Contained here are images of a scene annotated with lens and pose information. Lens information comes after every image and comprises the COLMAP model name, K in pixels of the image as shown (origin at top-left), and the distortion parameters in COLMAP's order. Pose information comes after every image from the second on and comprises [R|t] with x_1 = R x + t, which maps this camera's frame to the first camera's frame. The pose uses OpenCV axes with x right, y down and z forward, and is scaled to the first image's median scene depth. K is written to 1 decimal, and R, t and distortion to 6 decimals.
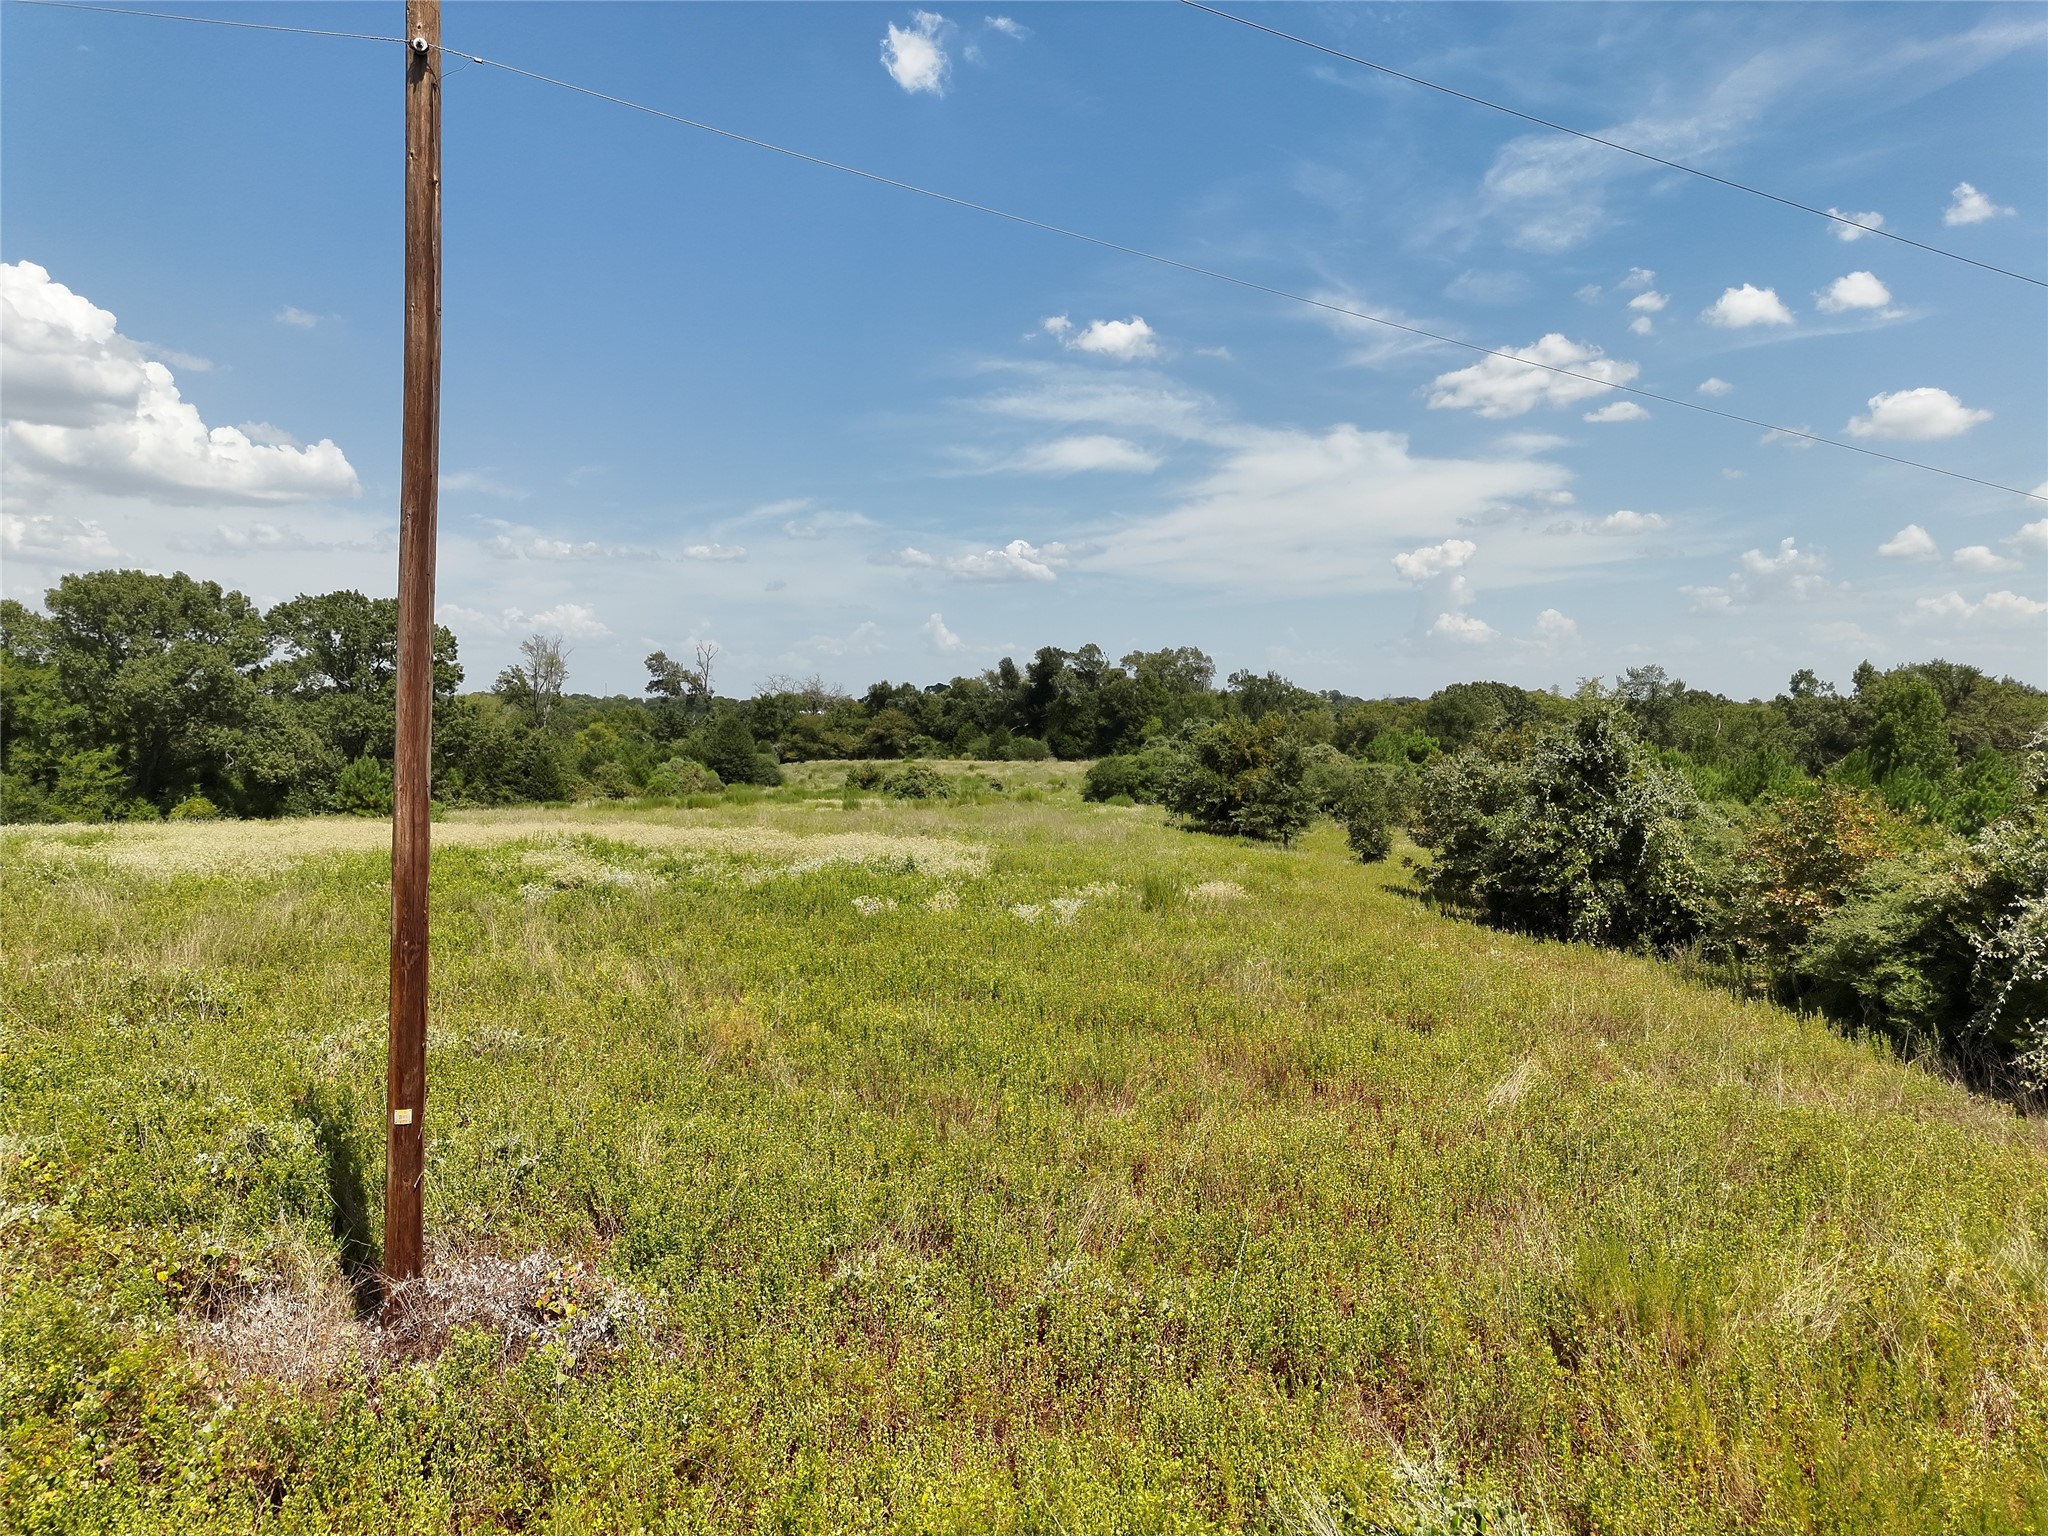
lens RADIAL K [[1444.9, 0, 1021.0], [0, 1444.9, 762.7], [0, 0, 1]] dist [0.062496, -0.052103]
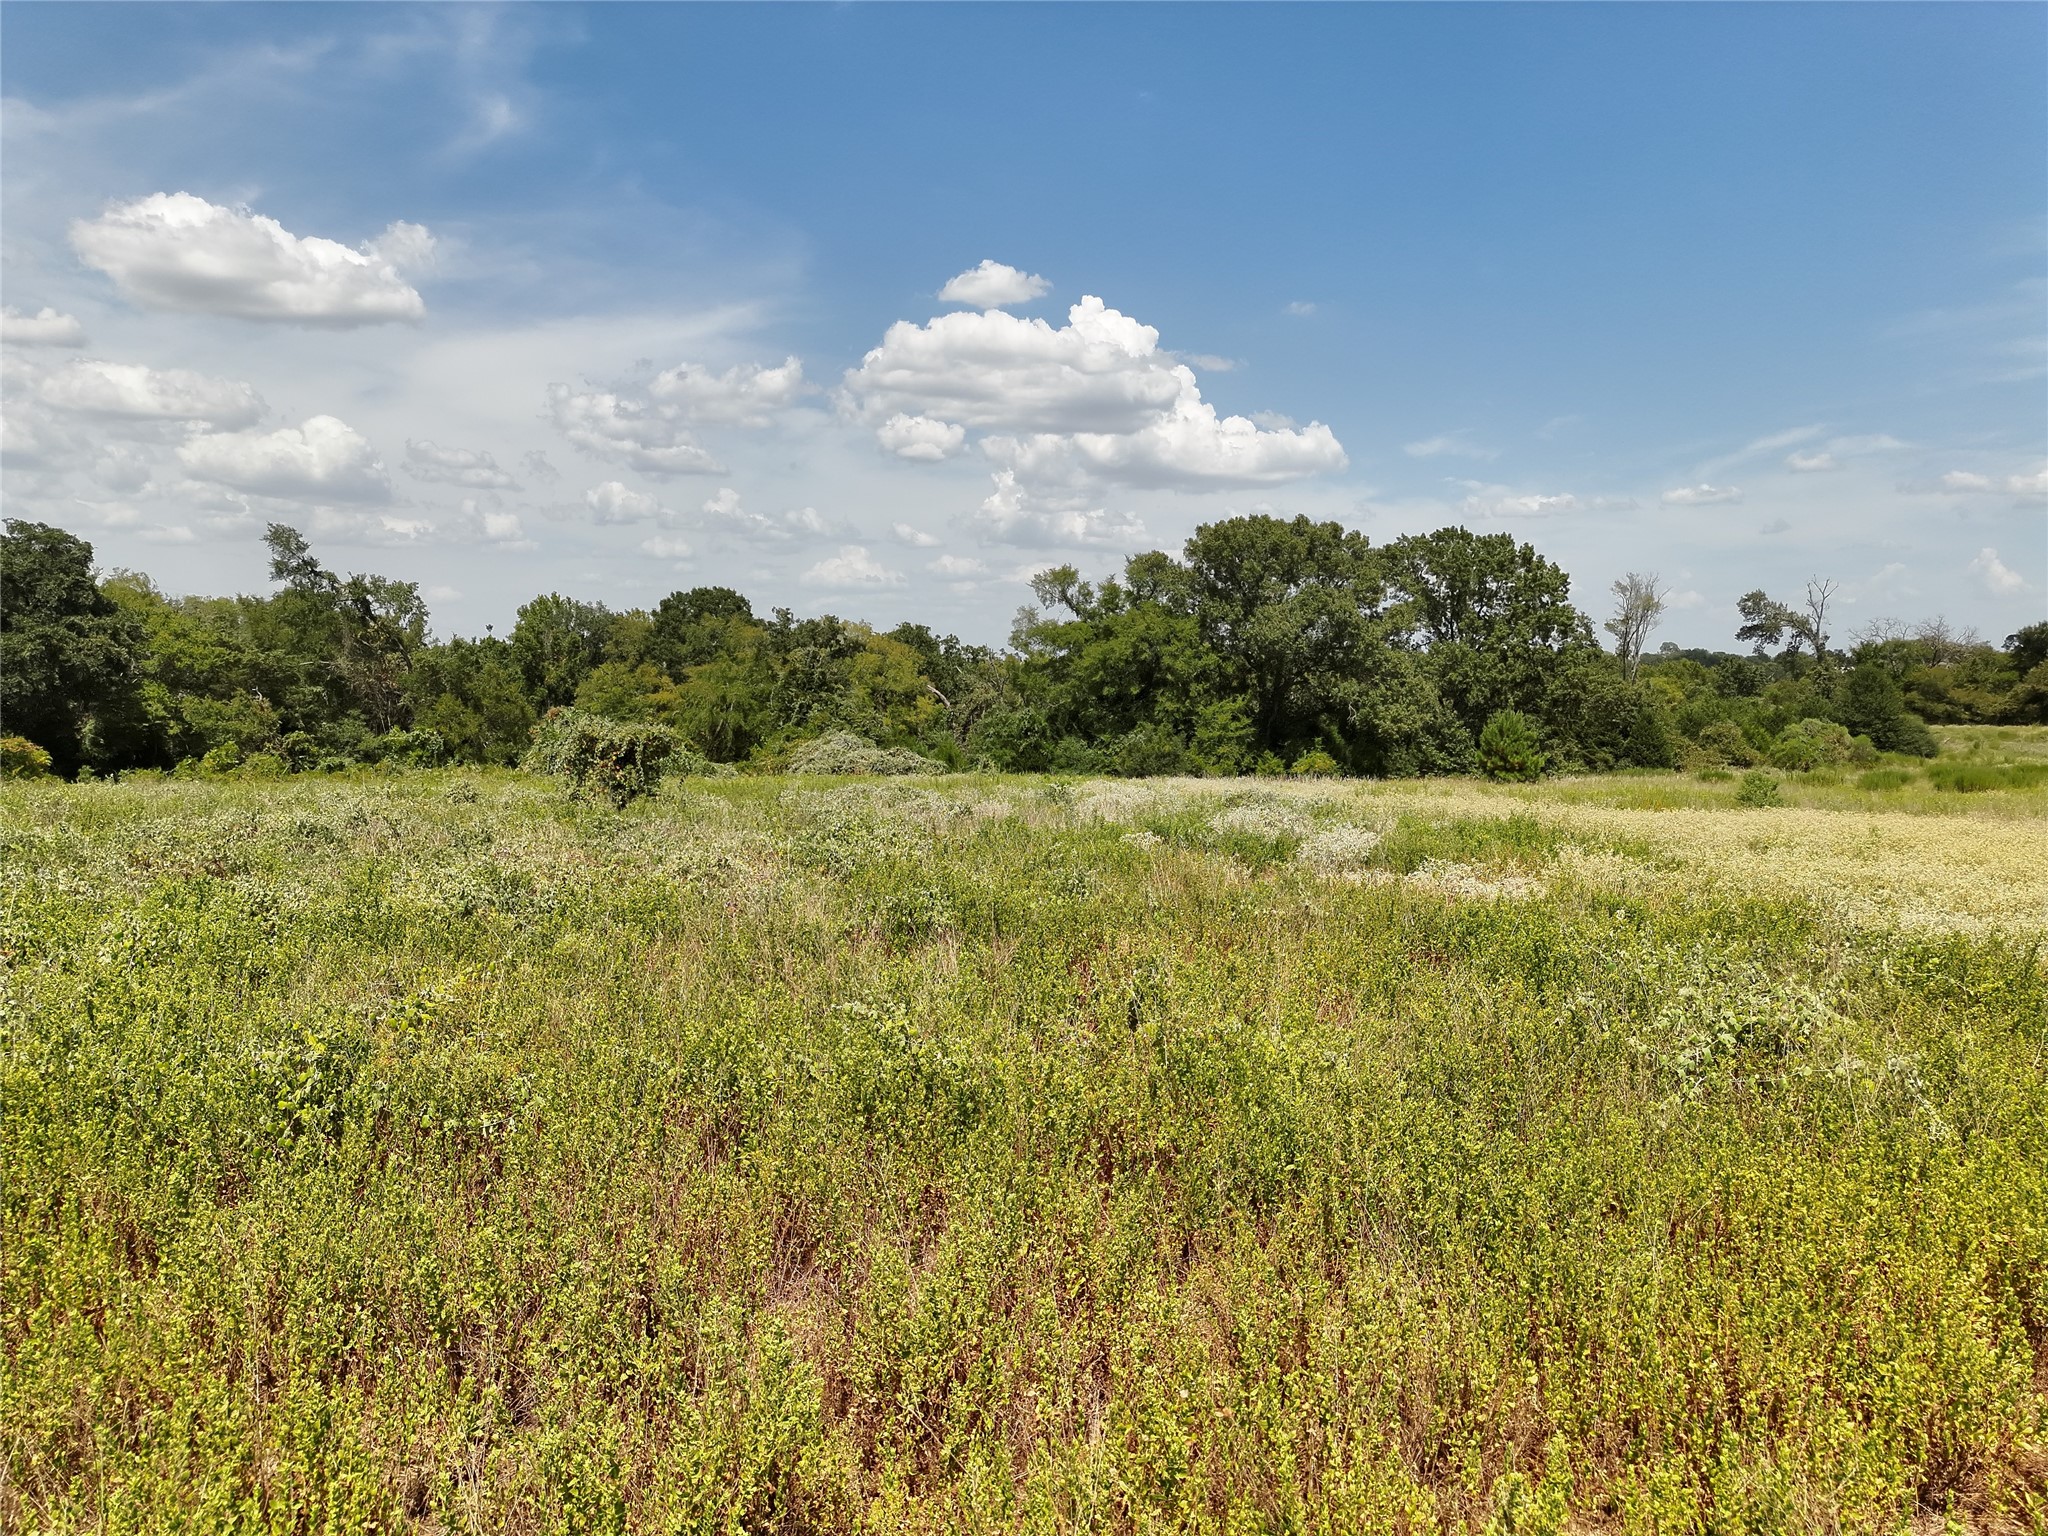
lens RADIAL K [[1444.9, 0, 1026.3], [0, 1444.9, 773.2], [0, 0, 1]] dist [0.062496, -0.052103]
pose [[0.805877, 0.039293, -0.590777, -0.067631], [-0.018787, 0.998990, 0.040816, 0.001216], [0.591784, -0.021794, 0.805802, 0.058200]]
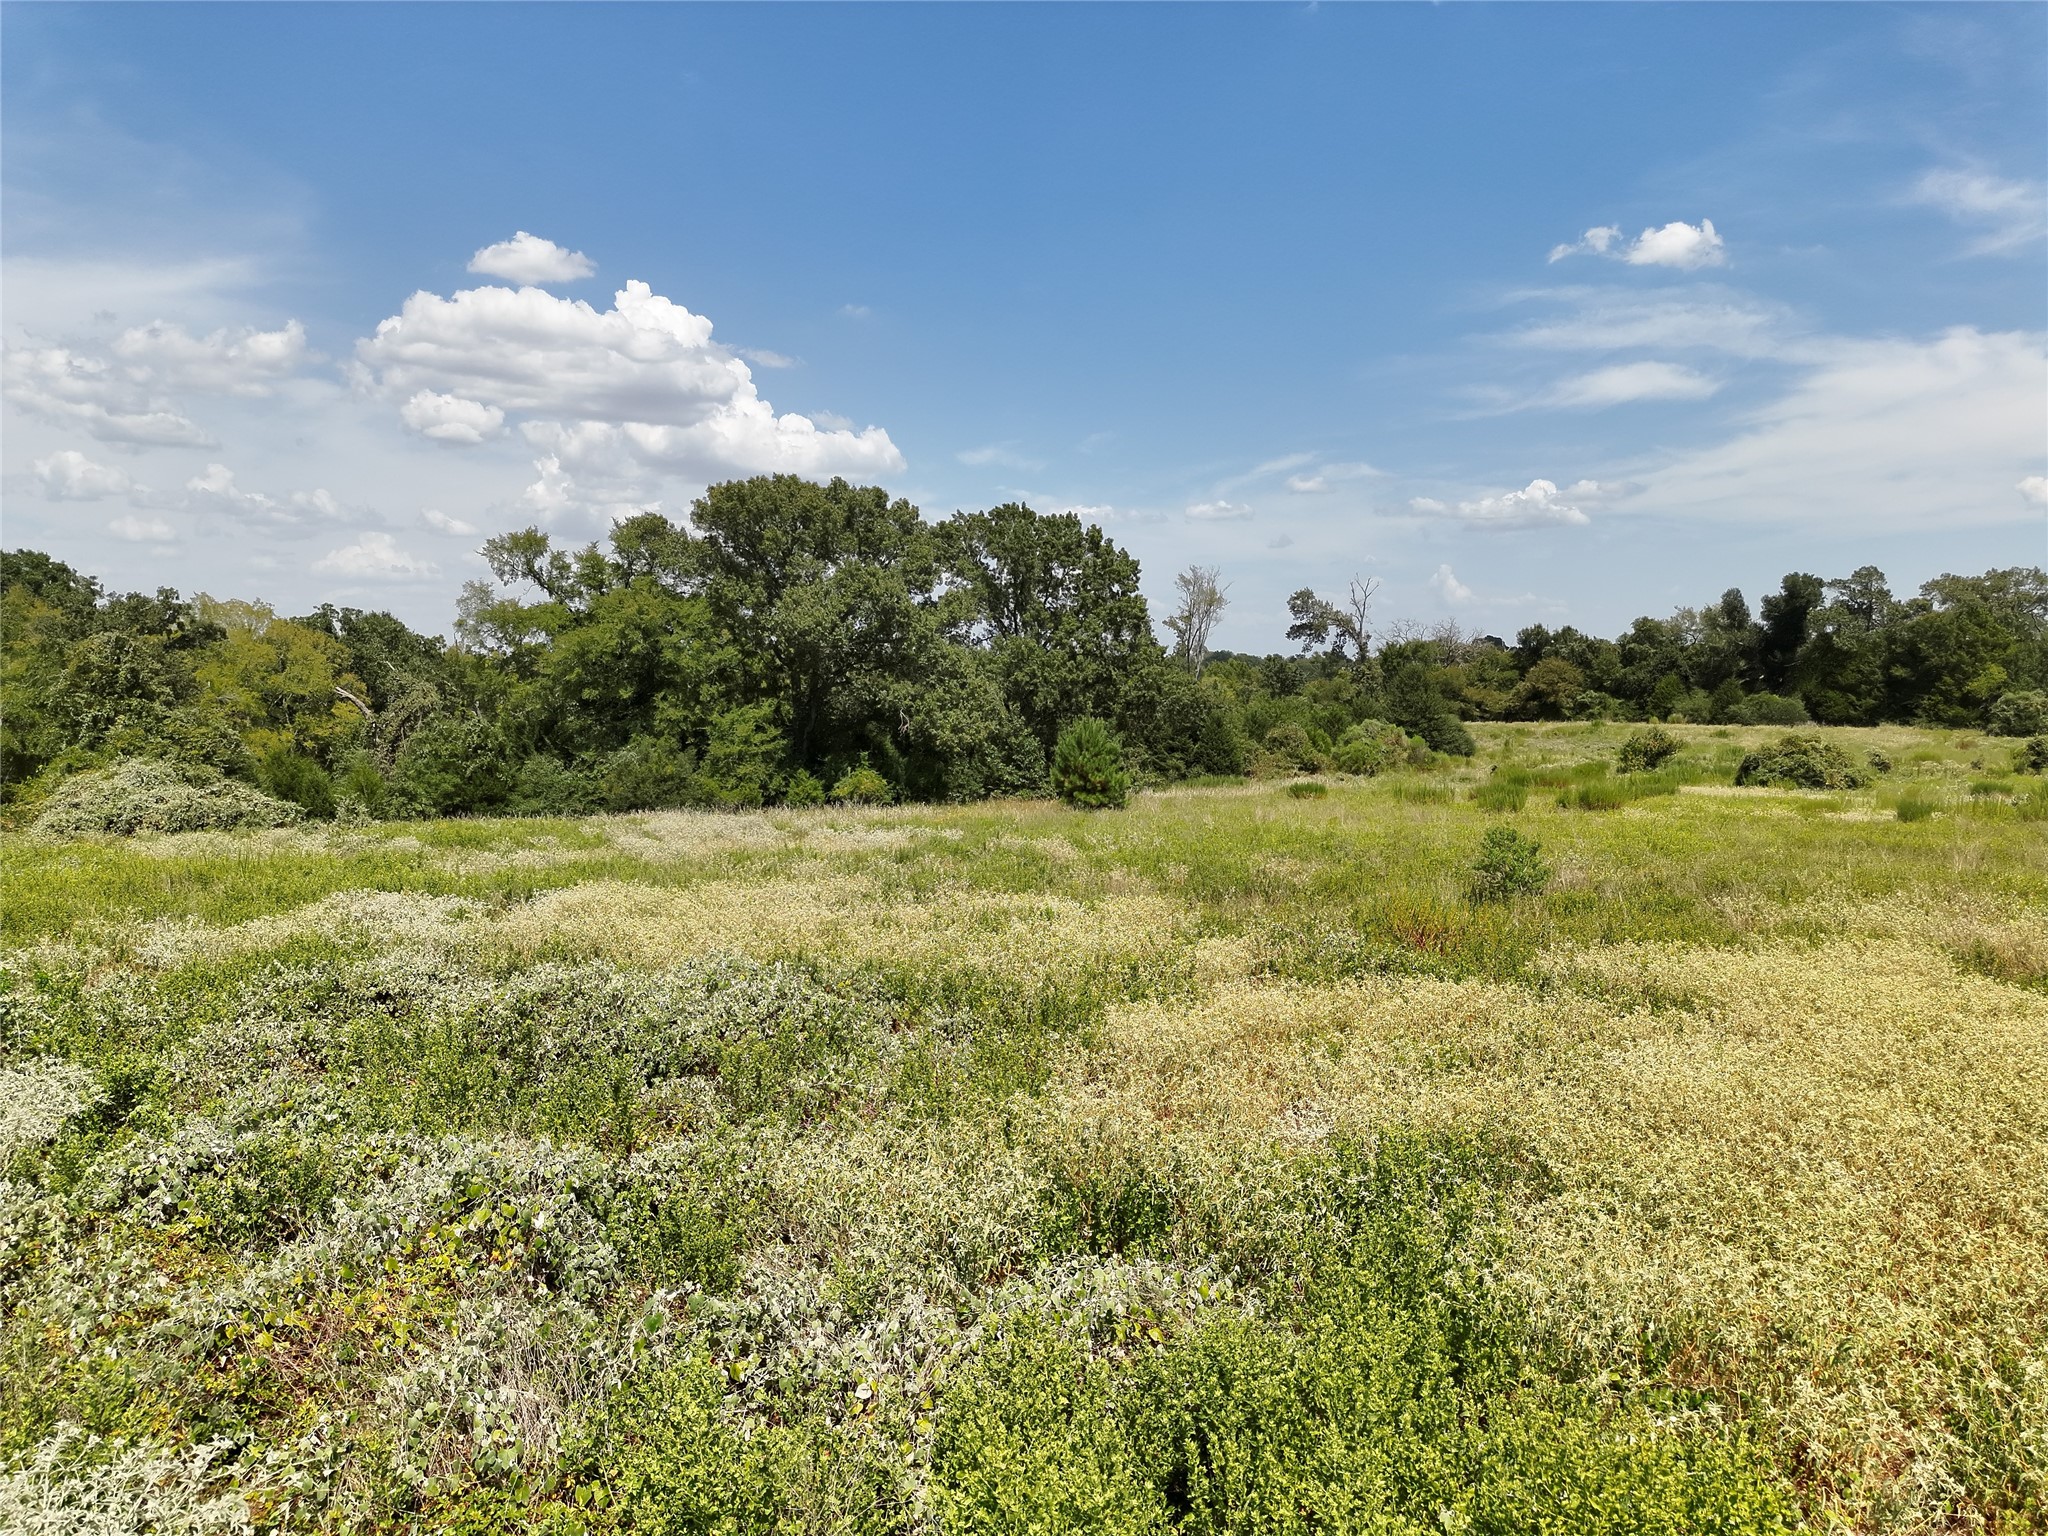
lens RADIAL K [[1444.9, 0, 1025.7], [0, 1444.9, 763.1], [0, 0, 1]] dist [0.062496, -0.052103]
pose [[0.943896, 0.017857, -0.329761, -0.097594], [-0.008385, 0.999511, 0.030126, -0.001138], [0.330138, -0.025671, 0.943584, 0.132881]]
